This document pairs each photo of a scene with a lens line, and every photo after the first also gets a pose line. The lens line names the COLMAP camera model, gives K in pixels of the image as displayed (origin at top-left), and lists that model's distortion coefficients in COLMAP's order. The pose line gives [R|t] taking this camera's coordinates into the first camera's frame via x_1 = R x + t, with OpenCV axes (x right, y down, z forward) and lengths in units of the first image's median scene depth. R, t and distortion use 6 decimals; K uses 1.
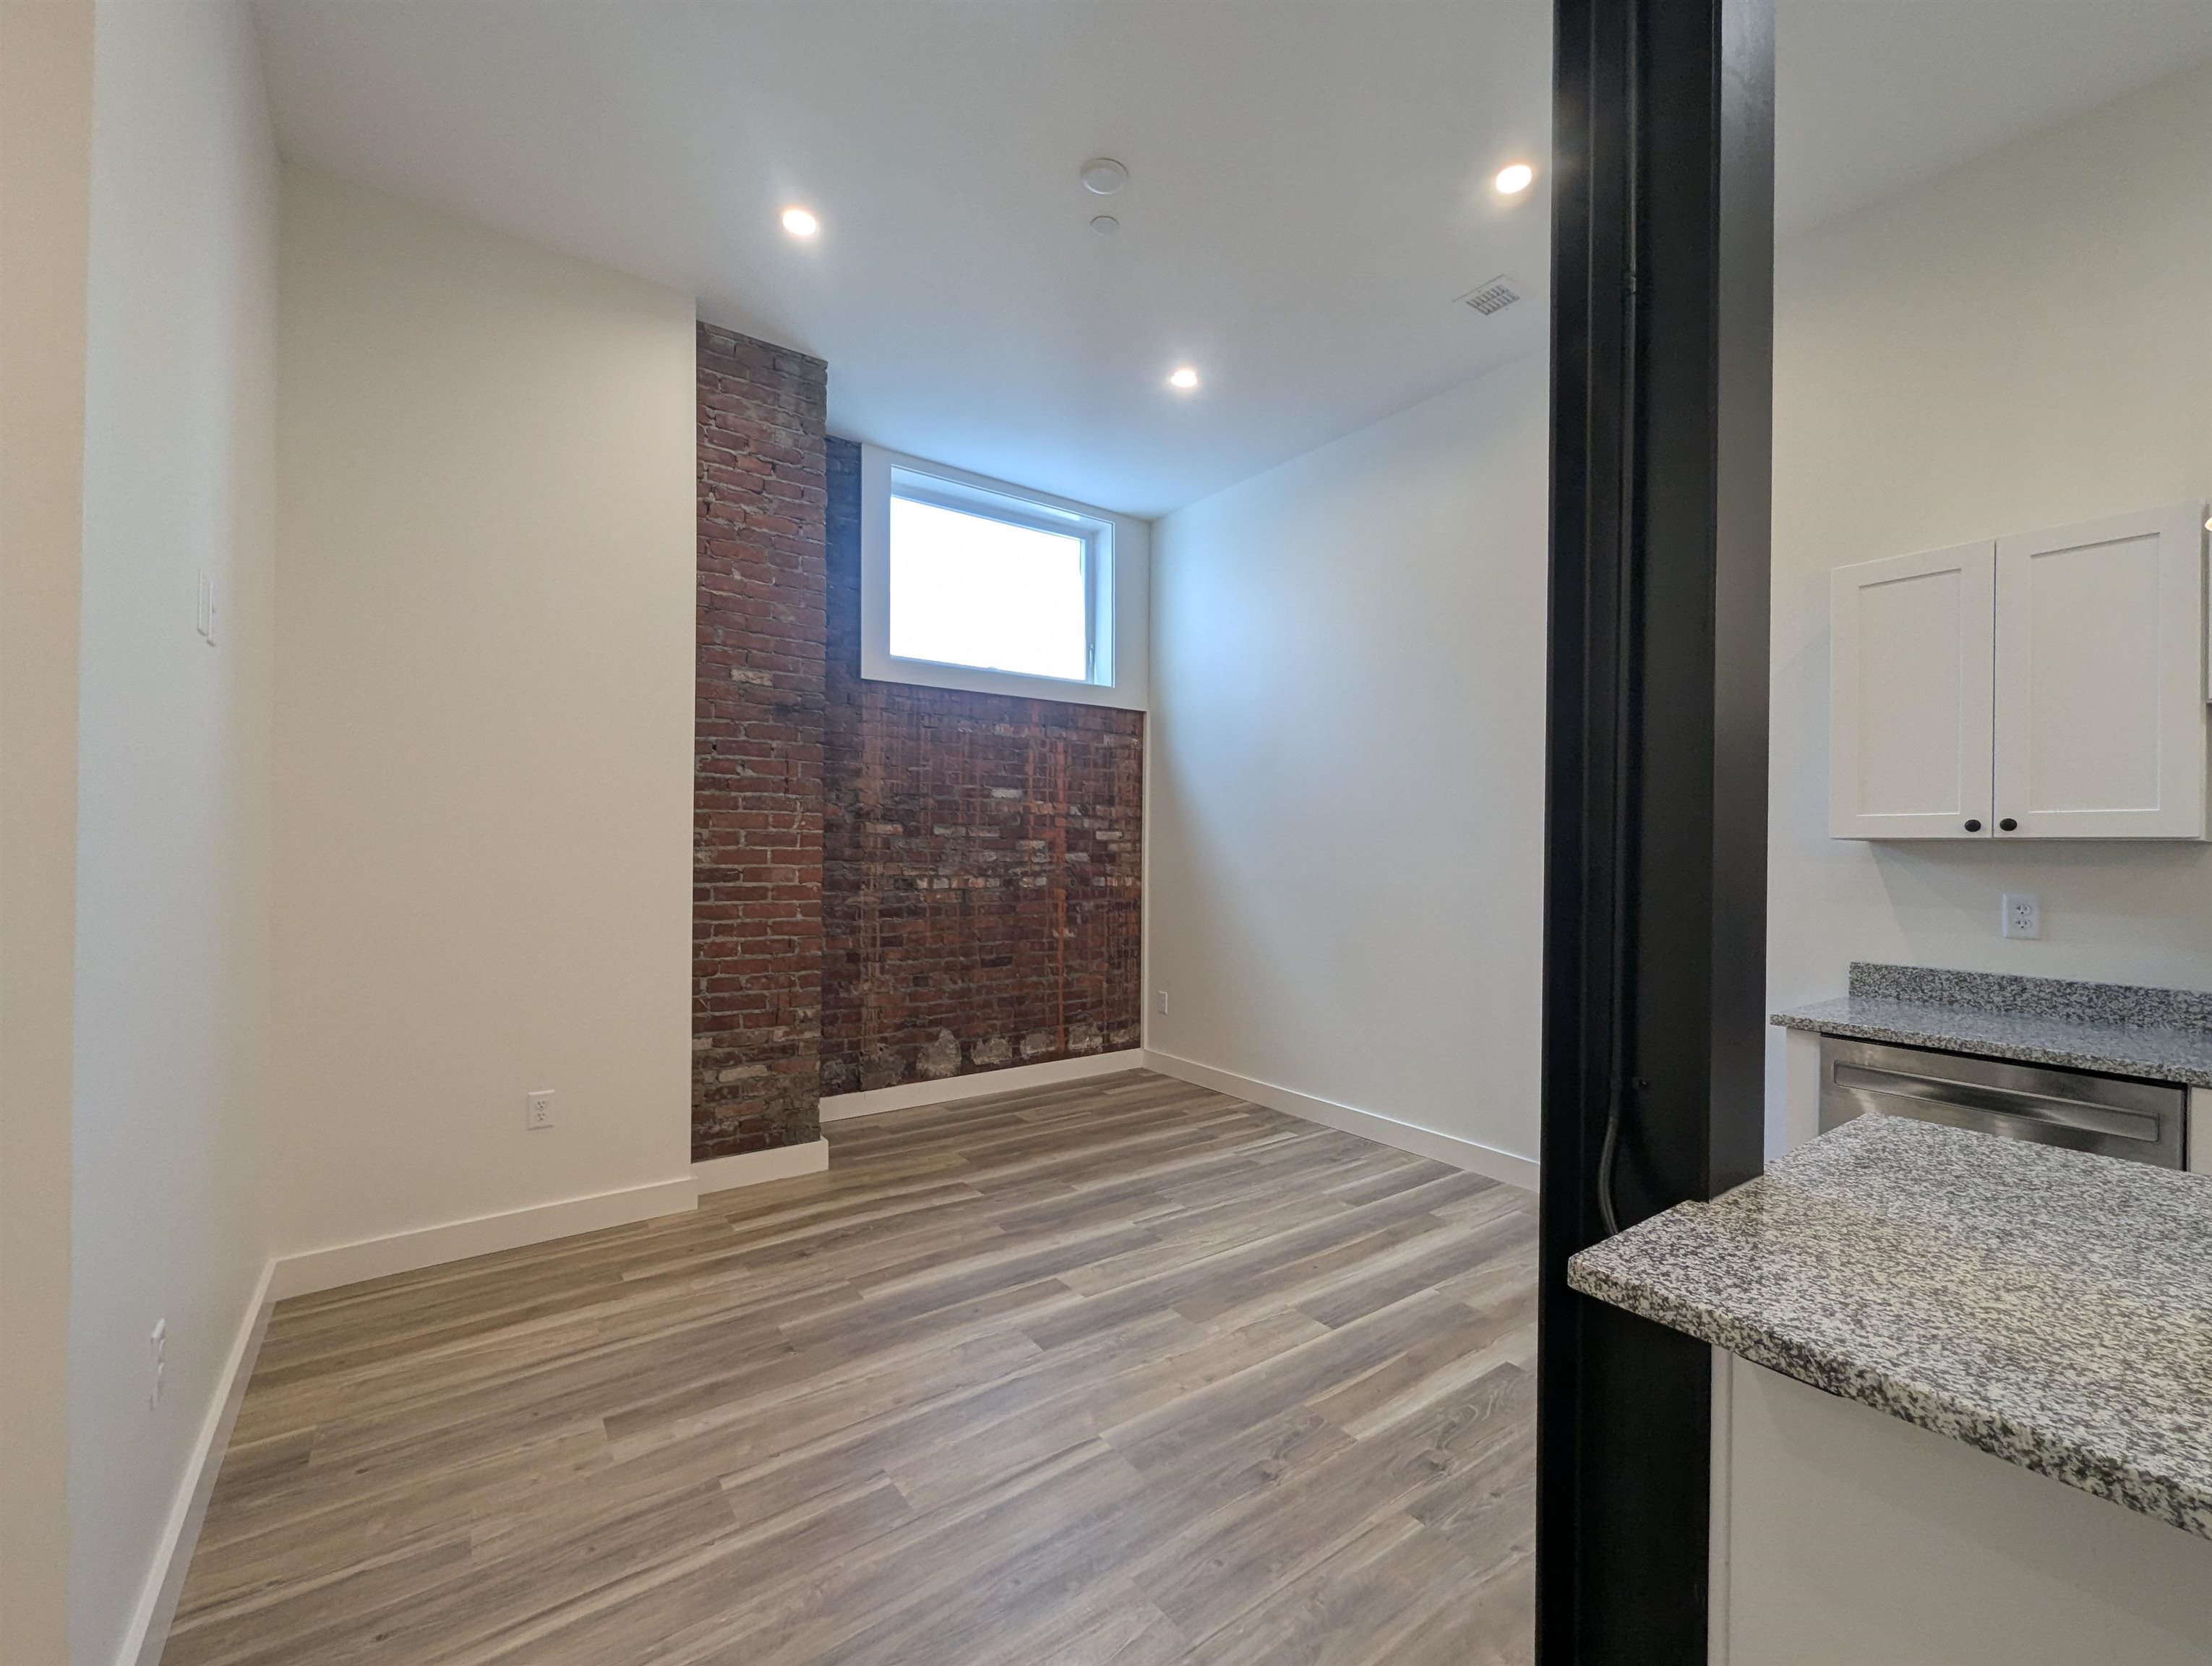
lens RADIAL K [[896.5, 0, 1110.2], [0, 896.5, 843.9], [0, 0, 1]] dist [0.011255, -0.008003]
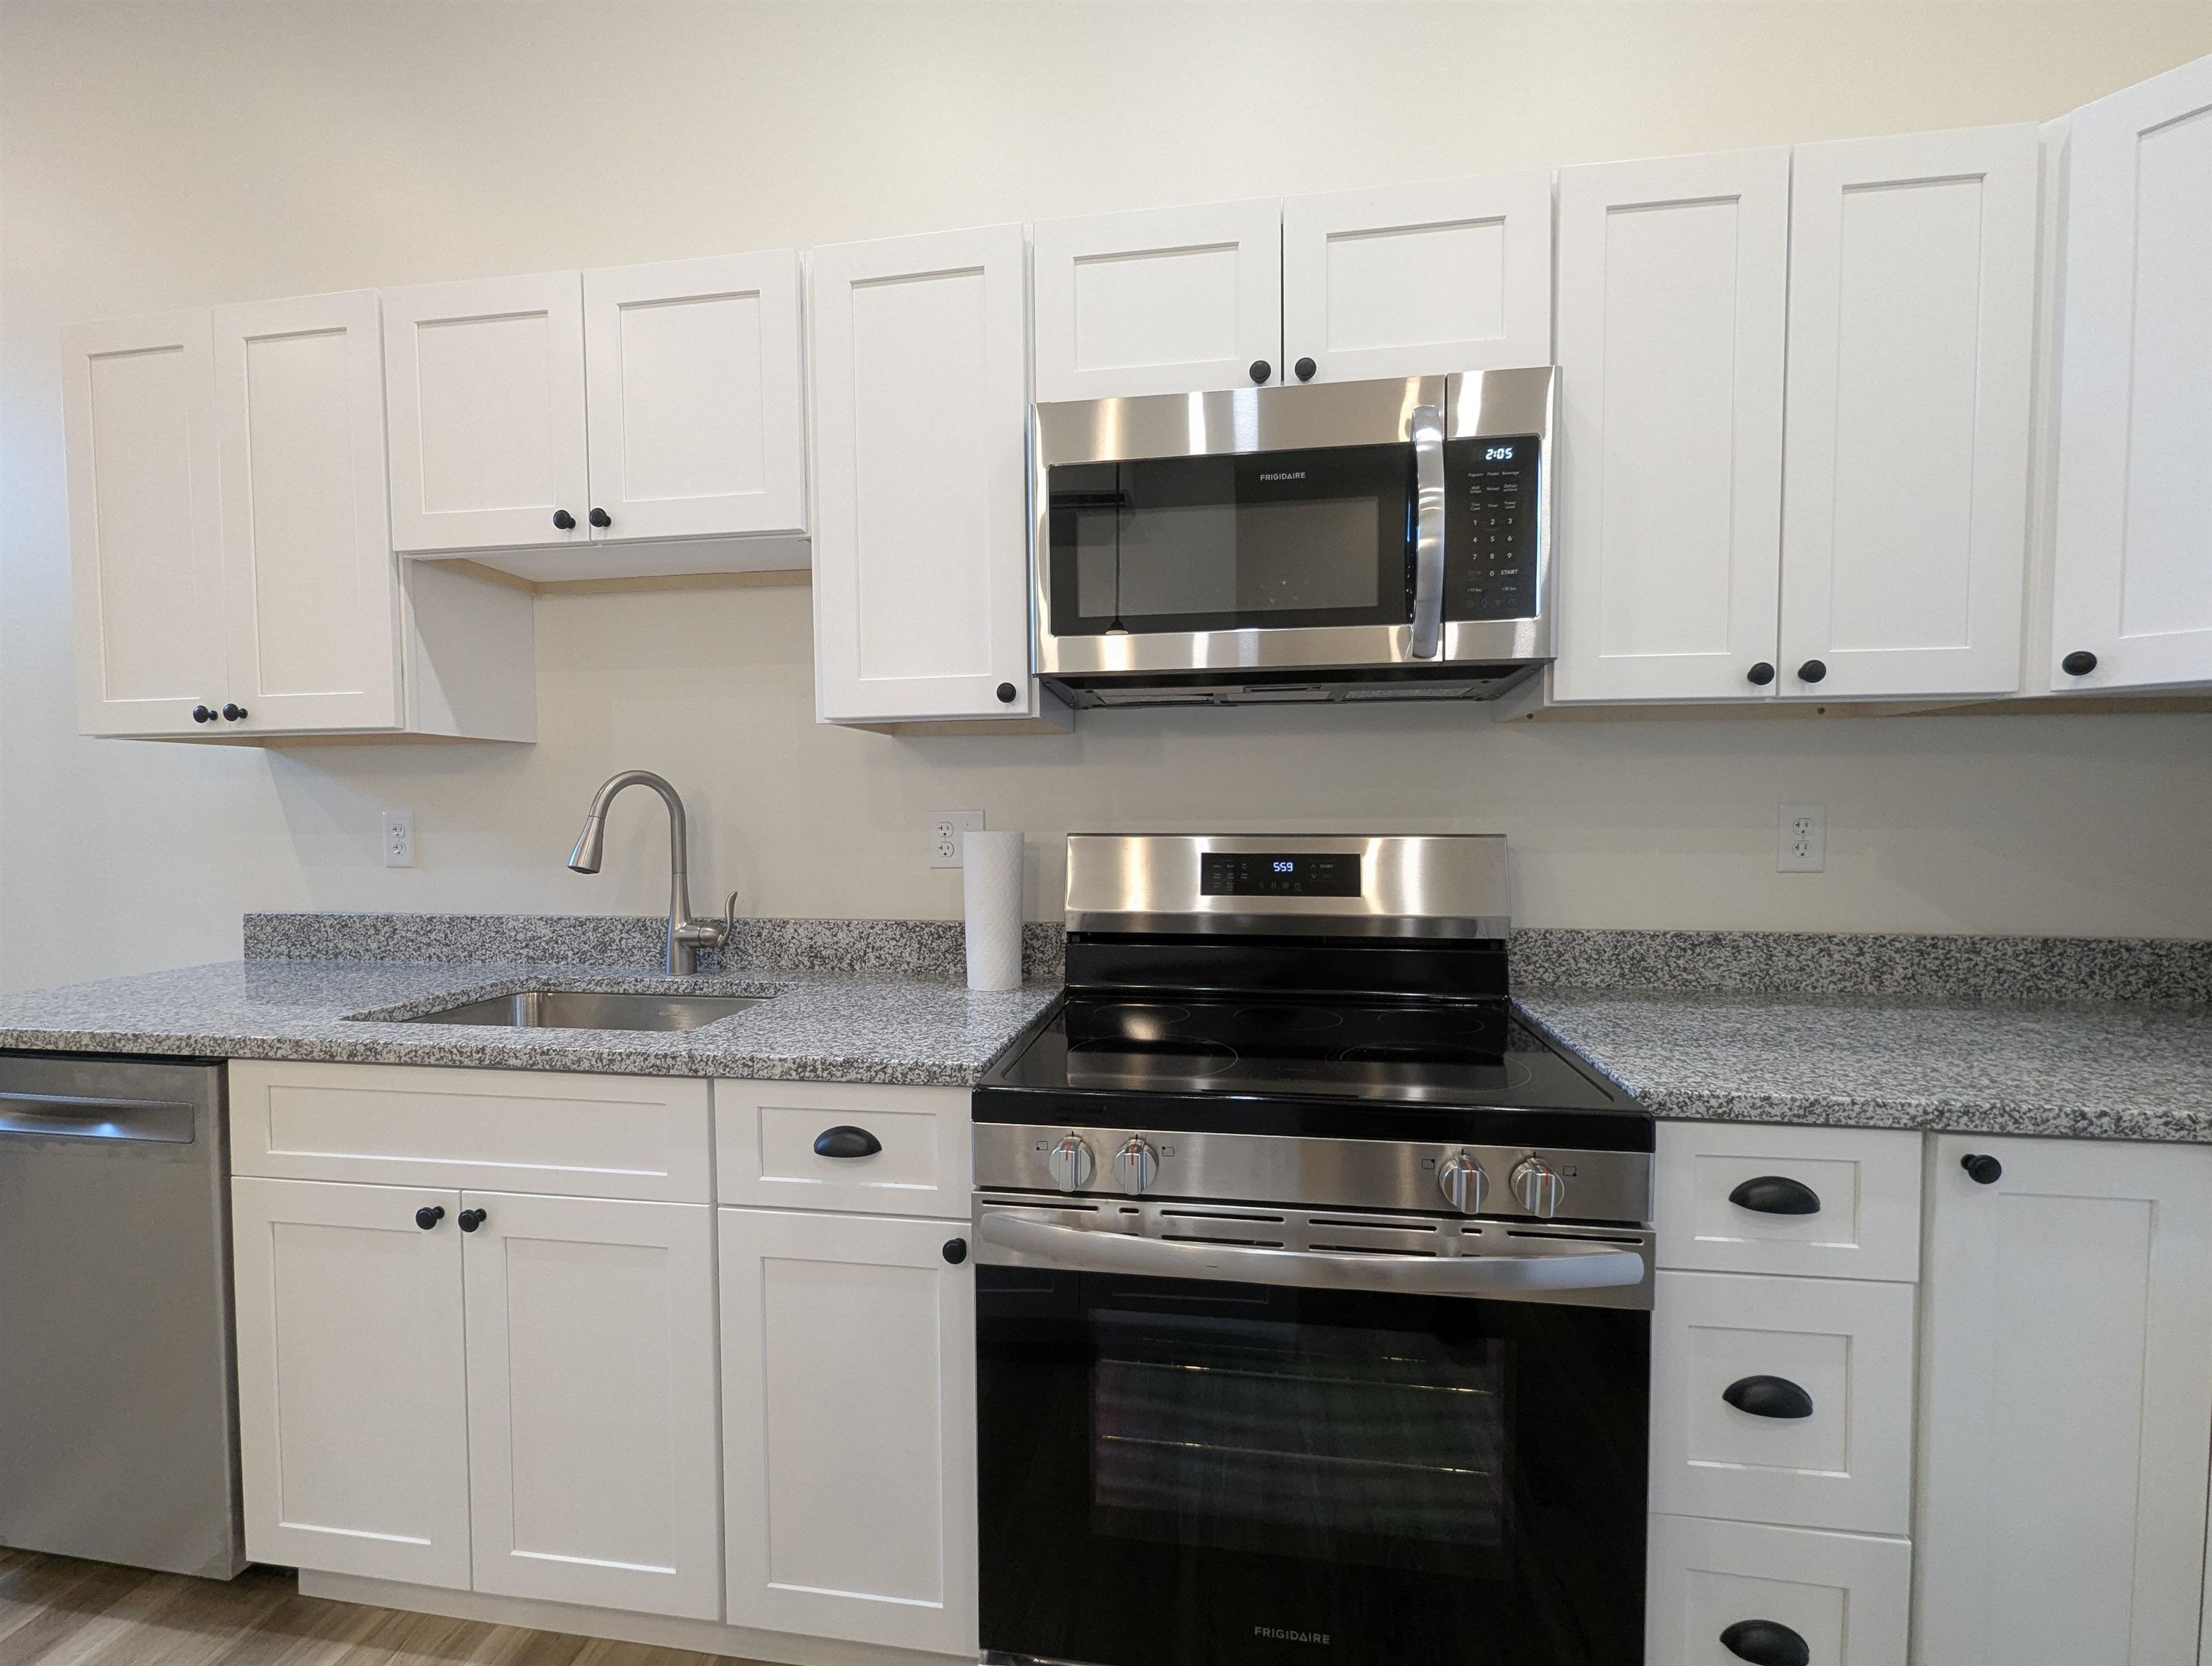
lens RADIAL K [[923.1, 0, 1114.5], [0, 923.1, 843.8], [0, 0, 1]] dist [-0.002638, -0.000341]
pose [[0.689374, -0.049868, 0.722688, 2.809169], [0.012789, 0.998310, 0.056688, 0.151316], [-0.724293, -0.029837, 0.688846, -0.080923]]
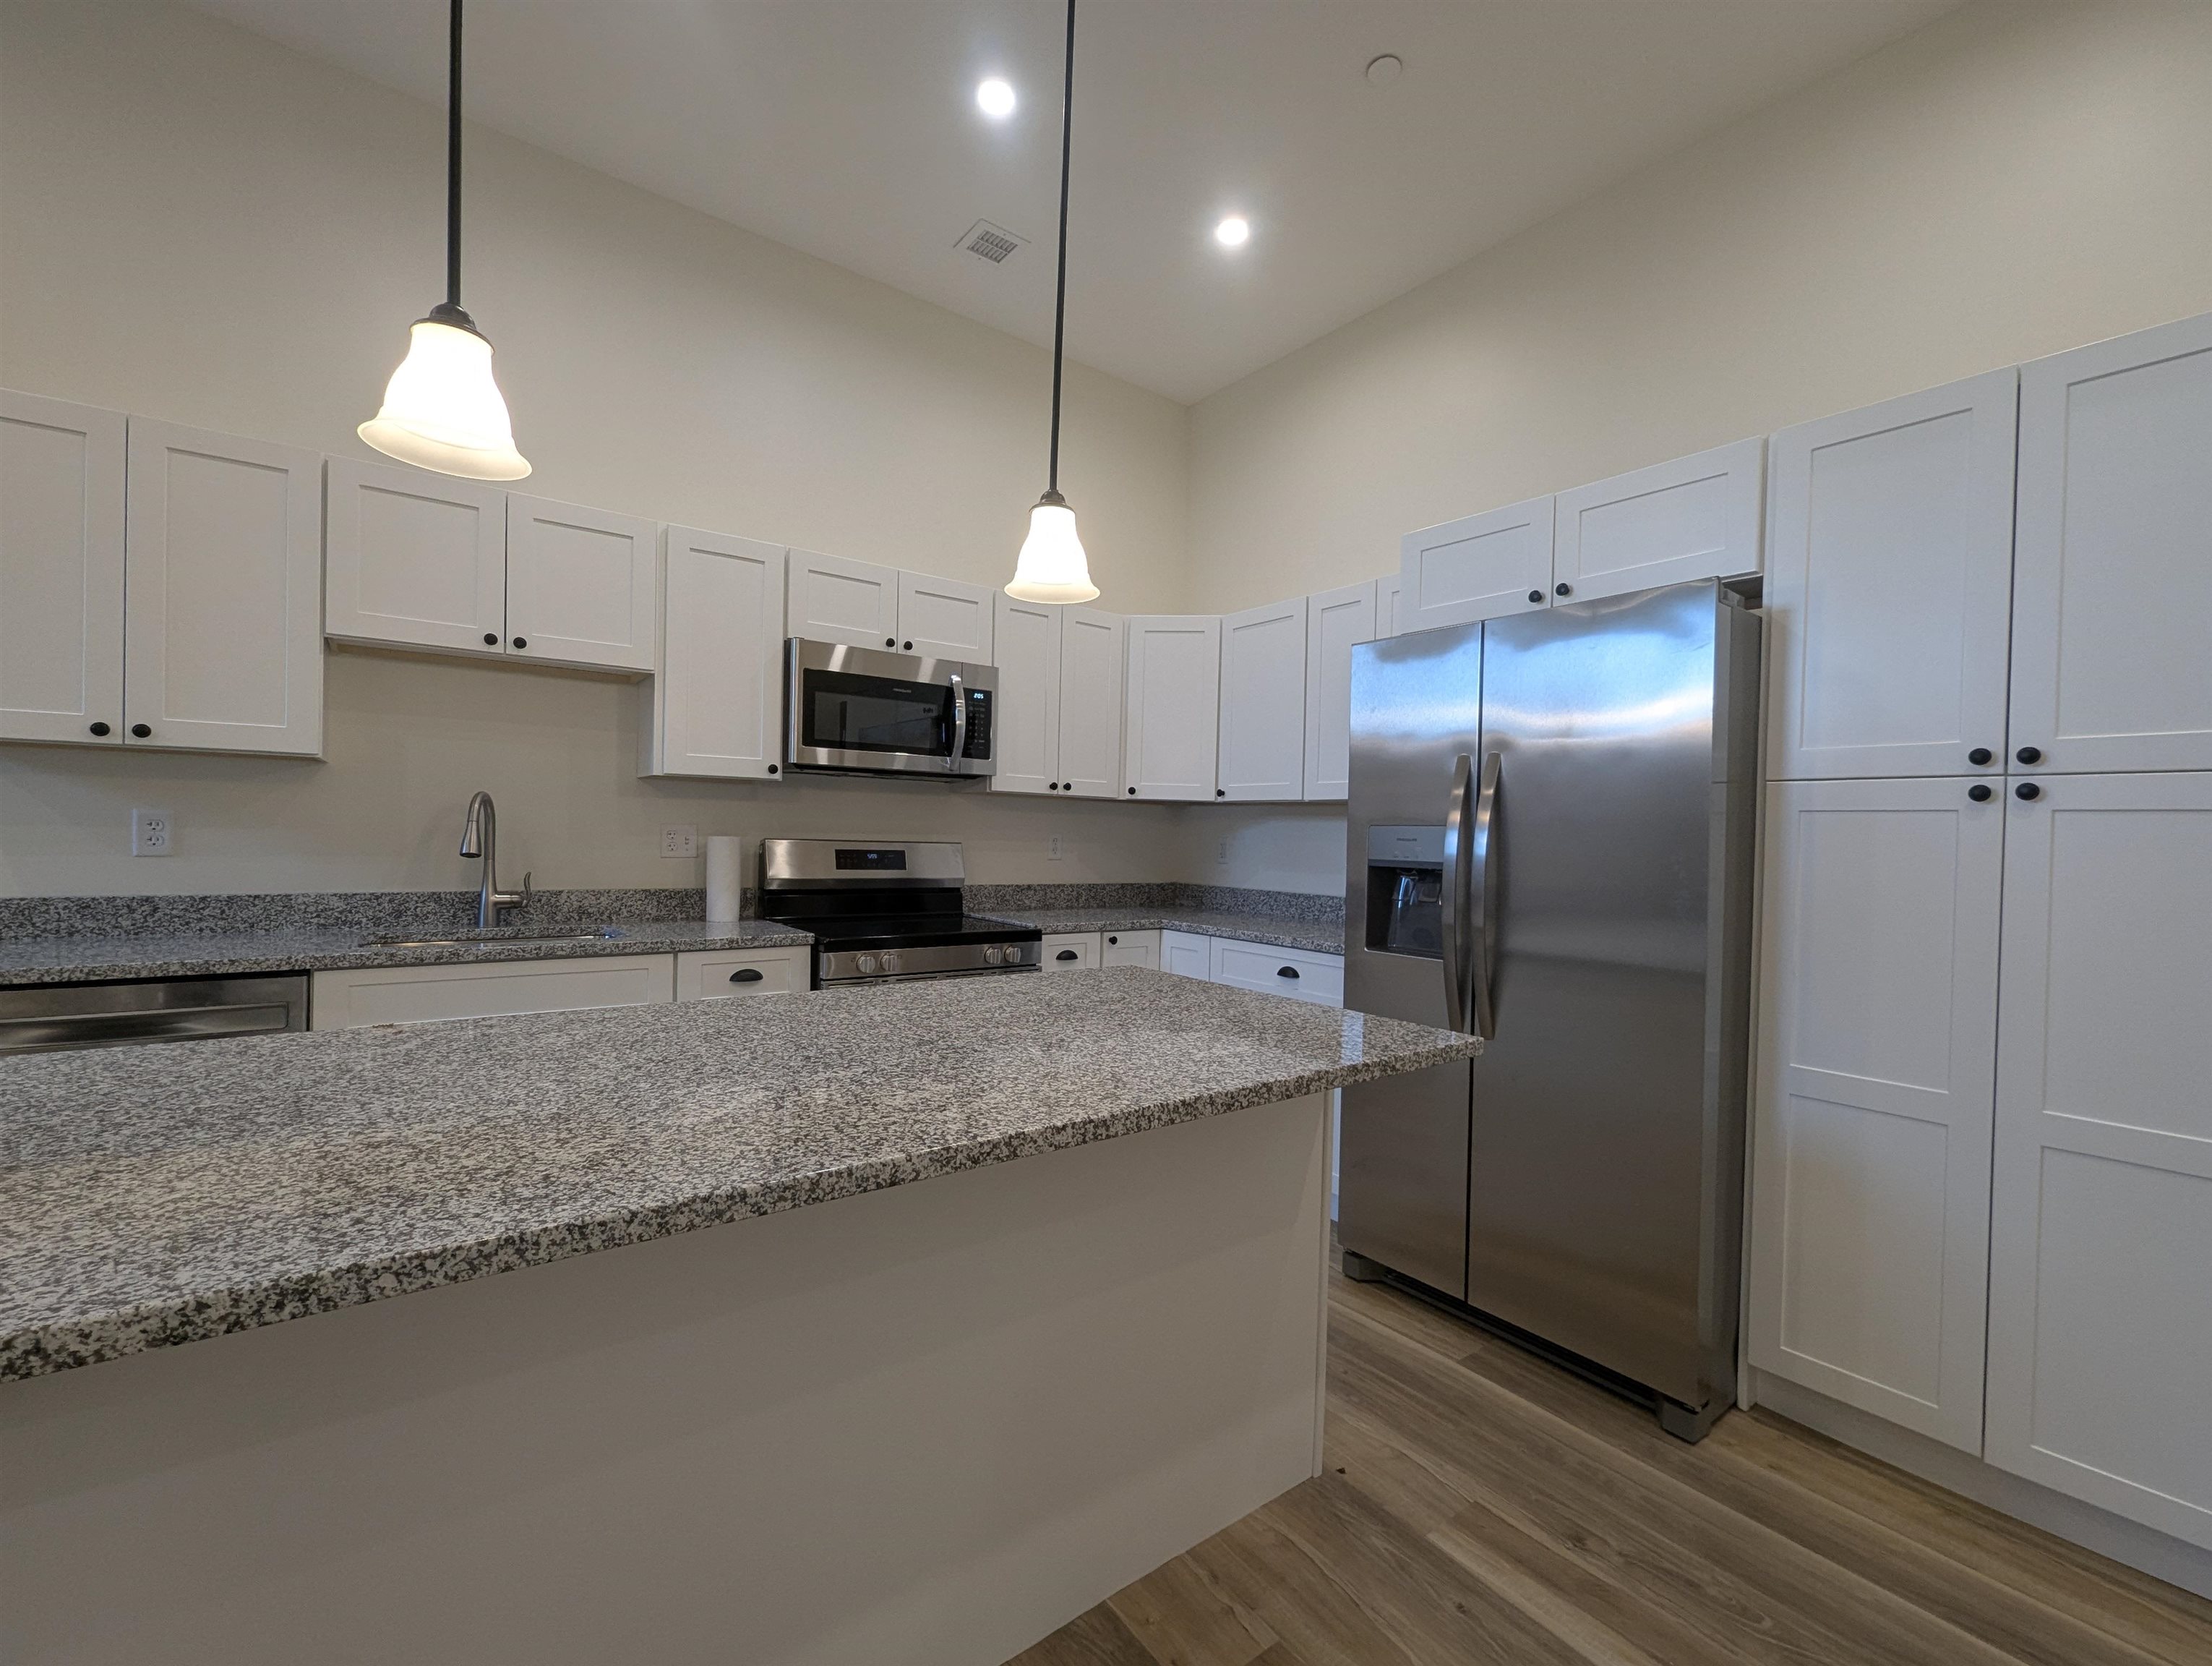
lens RADIAL K [[923.1, 0, 1114.5], [0, 923.1, 843.8], [0, 0, 1]] dist [-0.002638, -0.000341]
pose [[-0.038614, -0.028969, 0.998834, 0.037269], [-0.033785, 0.999046, 0.027669, 0.104112], [-0.998683, -0.032677, -0.039556, 0.103478]]
